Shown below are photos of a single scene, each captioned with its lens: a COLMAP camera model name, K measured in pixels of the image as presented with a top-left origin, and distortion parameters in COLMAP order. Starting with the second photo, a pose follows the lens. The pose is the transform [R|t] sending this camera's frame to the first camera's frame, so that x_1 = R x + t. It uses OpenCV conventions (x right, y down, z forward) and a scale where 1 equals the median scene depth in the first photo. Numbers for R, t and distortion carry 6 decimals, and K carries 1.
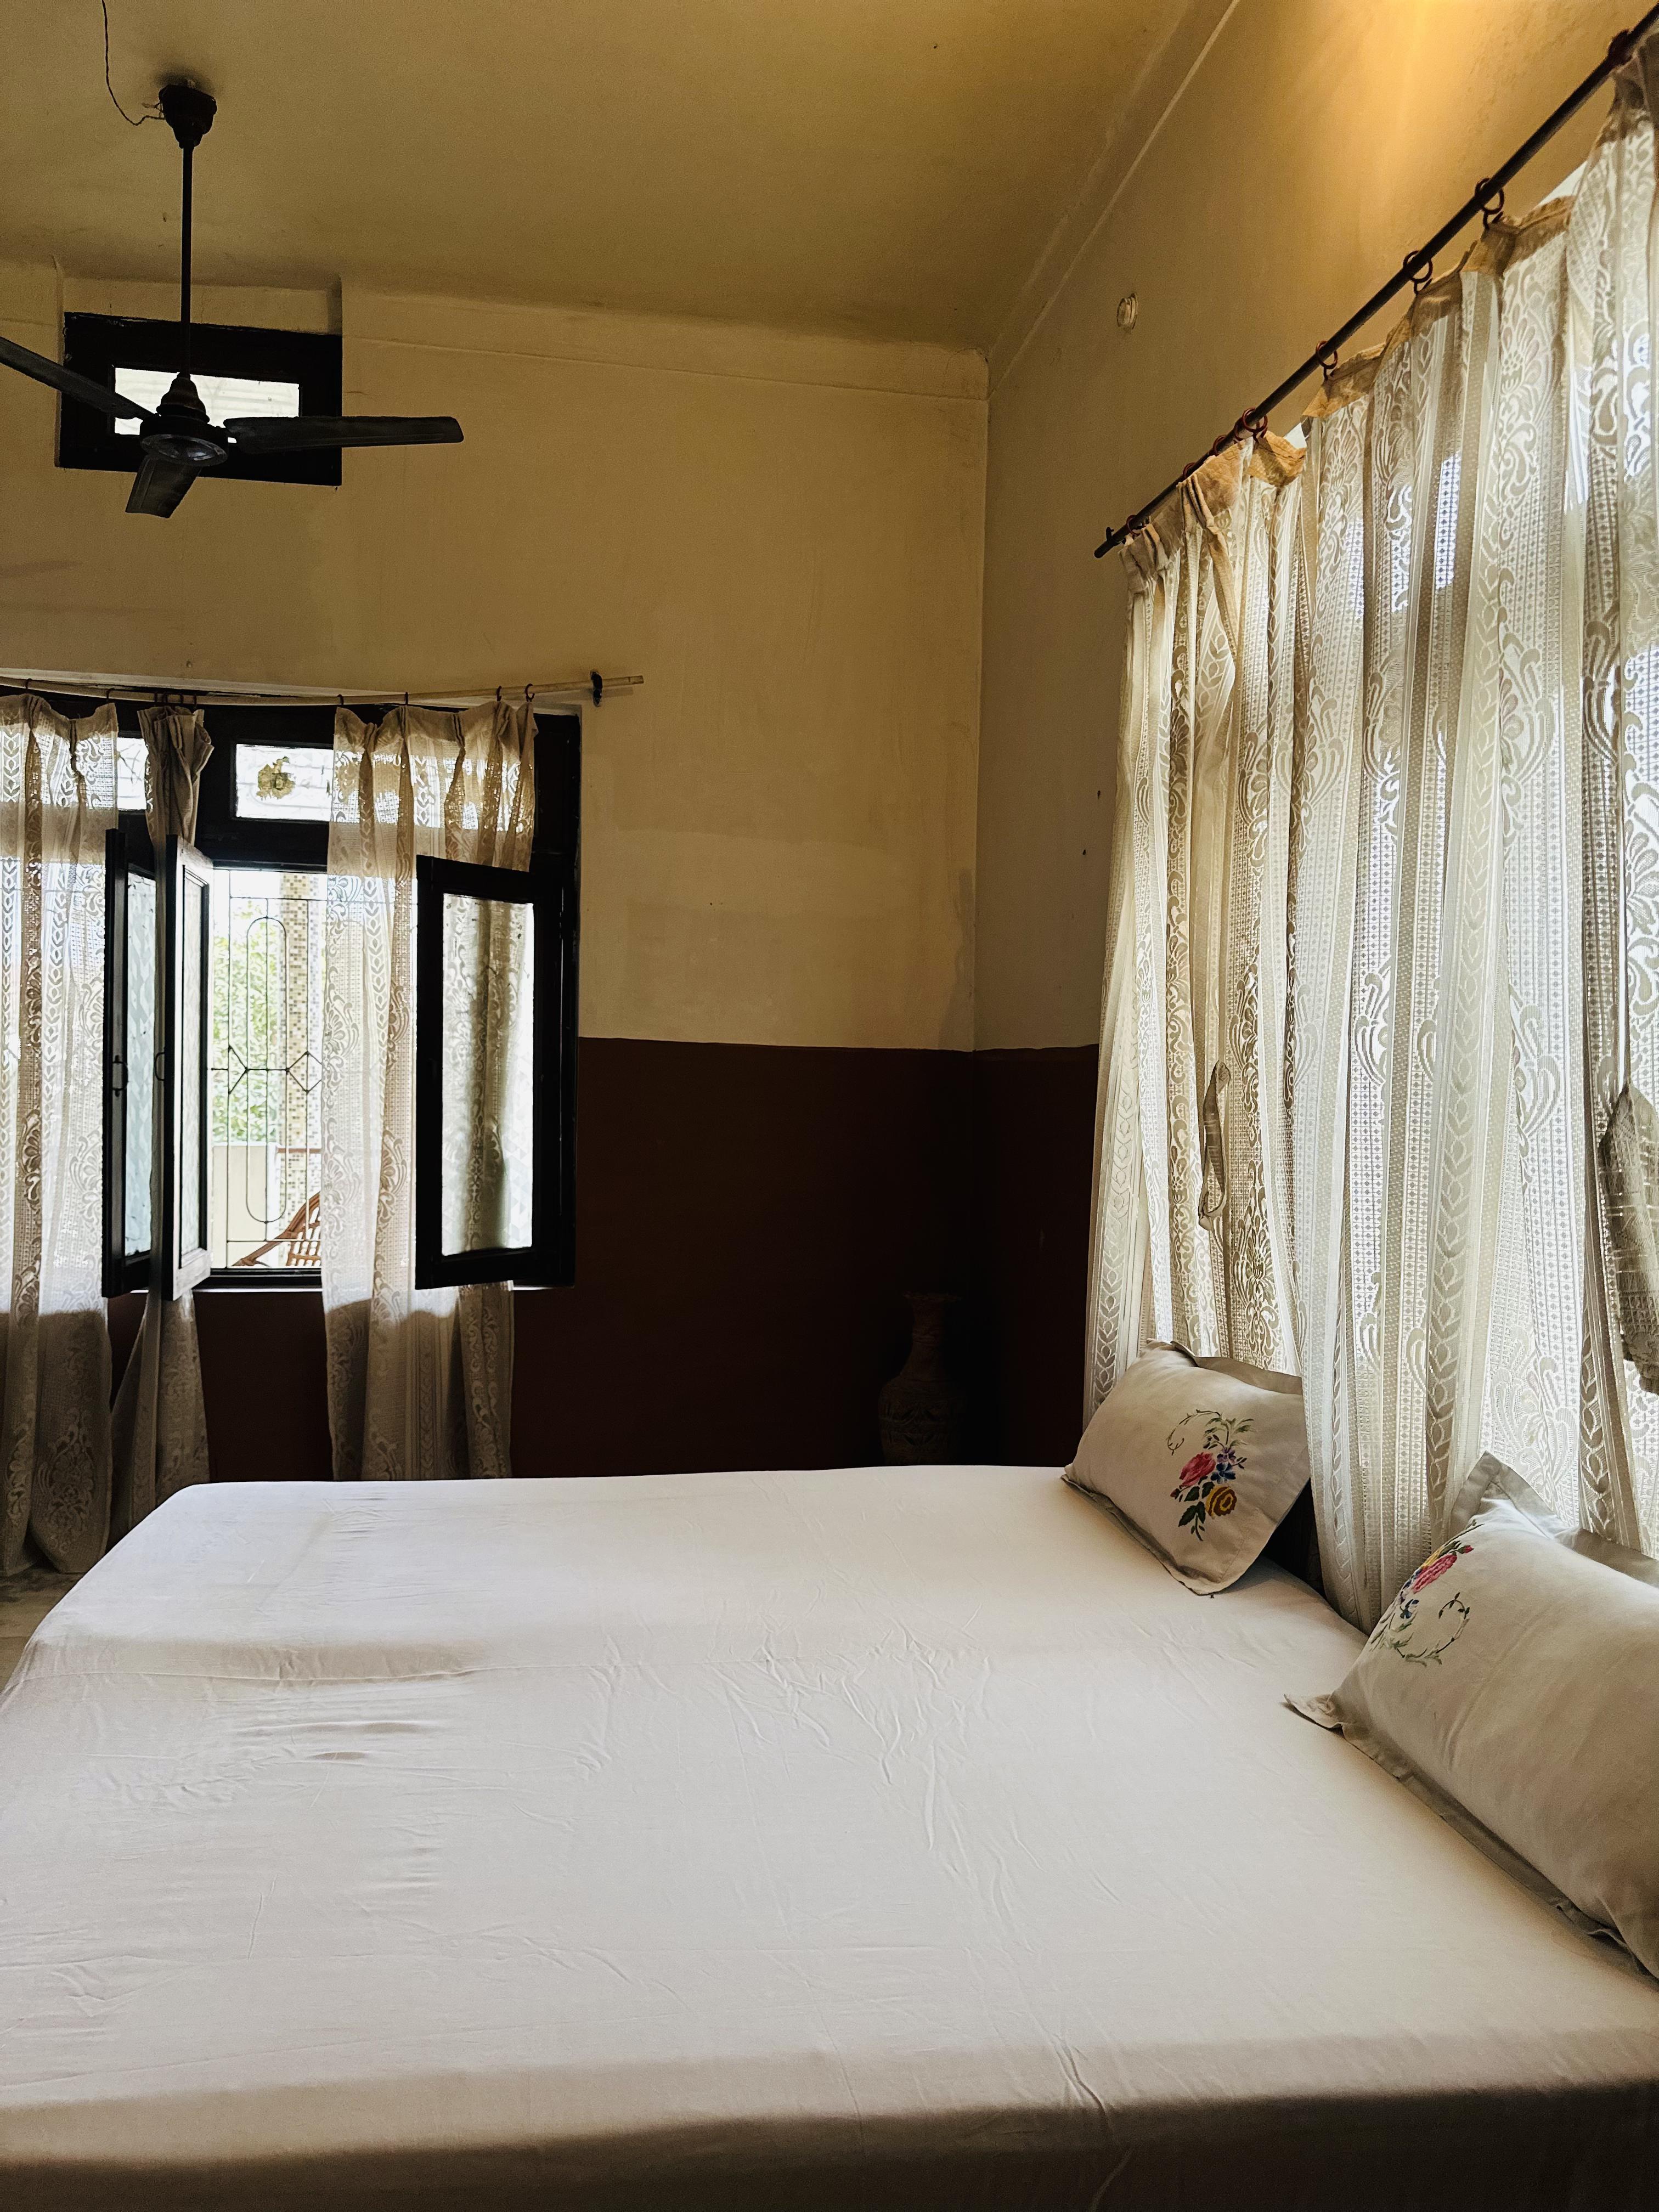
lens RADIAL K [[1558.9, 0, 829.5], [0, 1558.9, 1106.0], [0, 0, 1]] dist [0.052032, -0.095075]
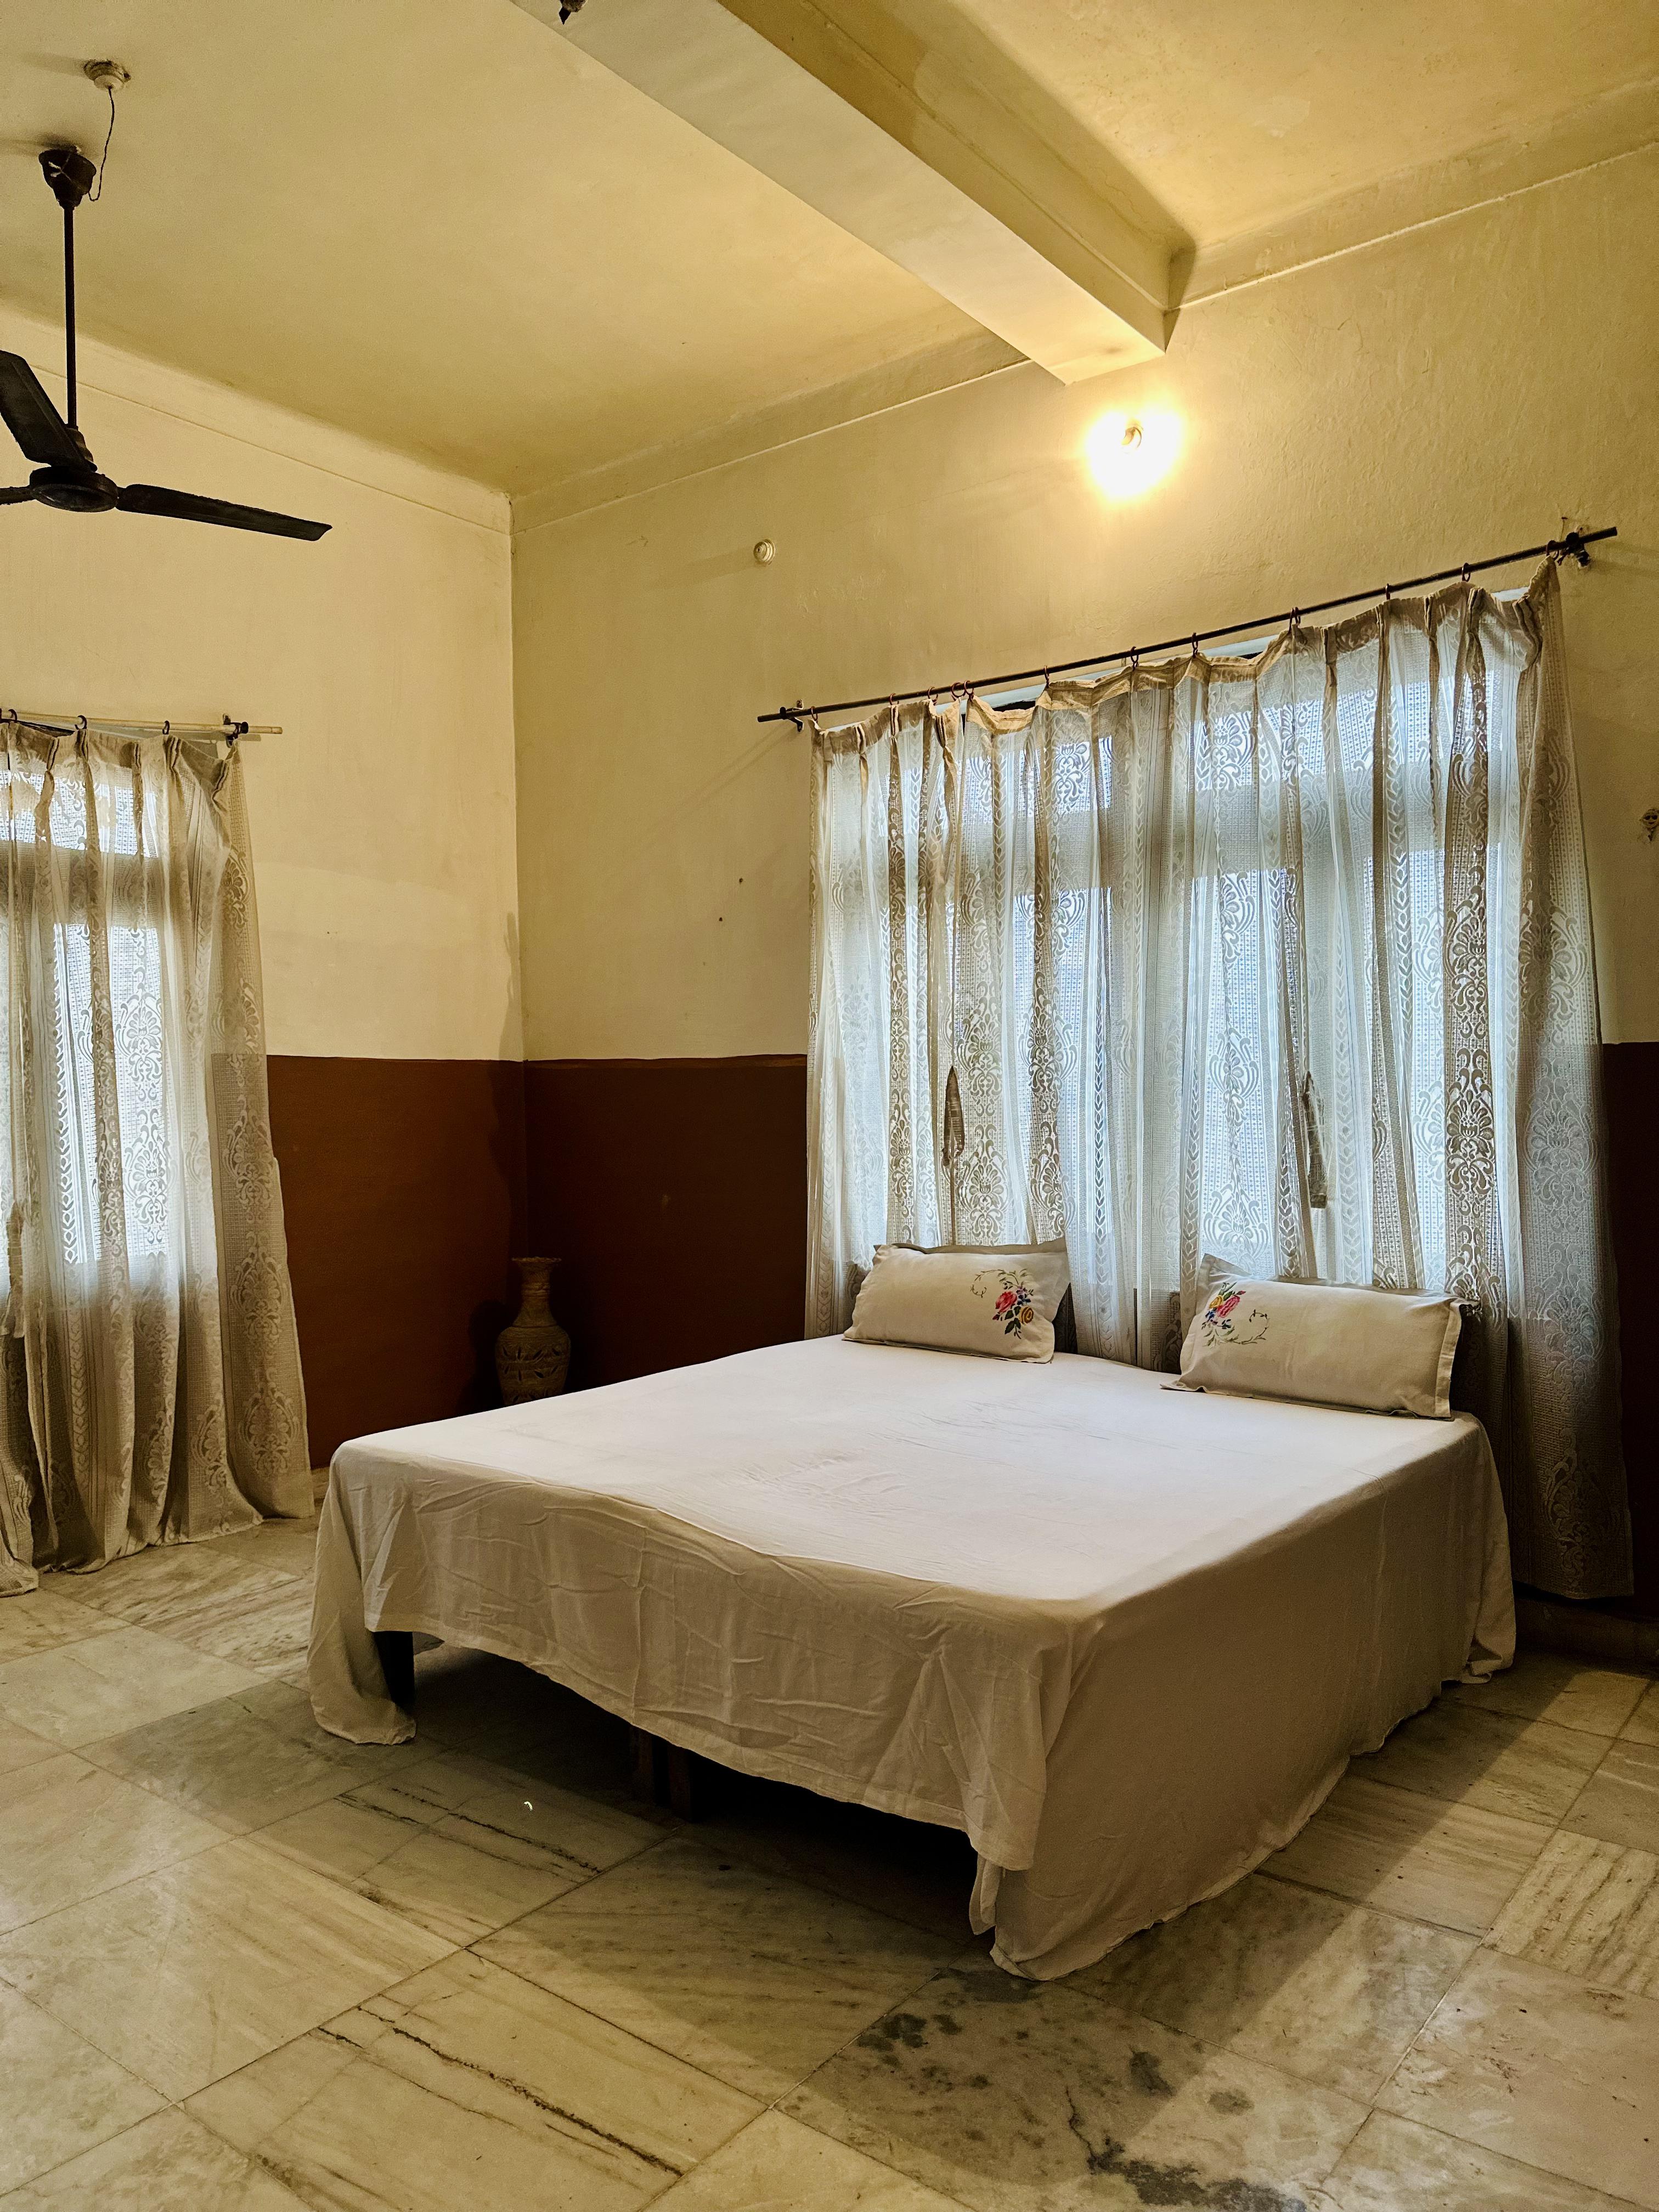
lens RADIAL K [[1559.8, 0, 819.4], [0, 1559.8, 1120.5], [0, 0, 1]] dist [0.057393, -0.093304]
pose [[0.740971, -0.040262, 0.670329, -0.888949], [0.035029, 0.999159, 0.021292, -0.010436], [-0.670623, 0.007704, 0.741759, -0.123411]]
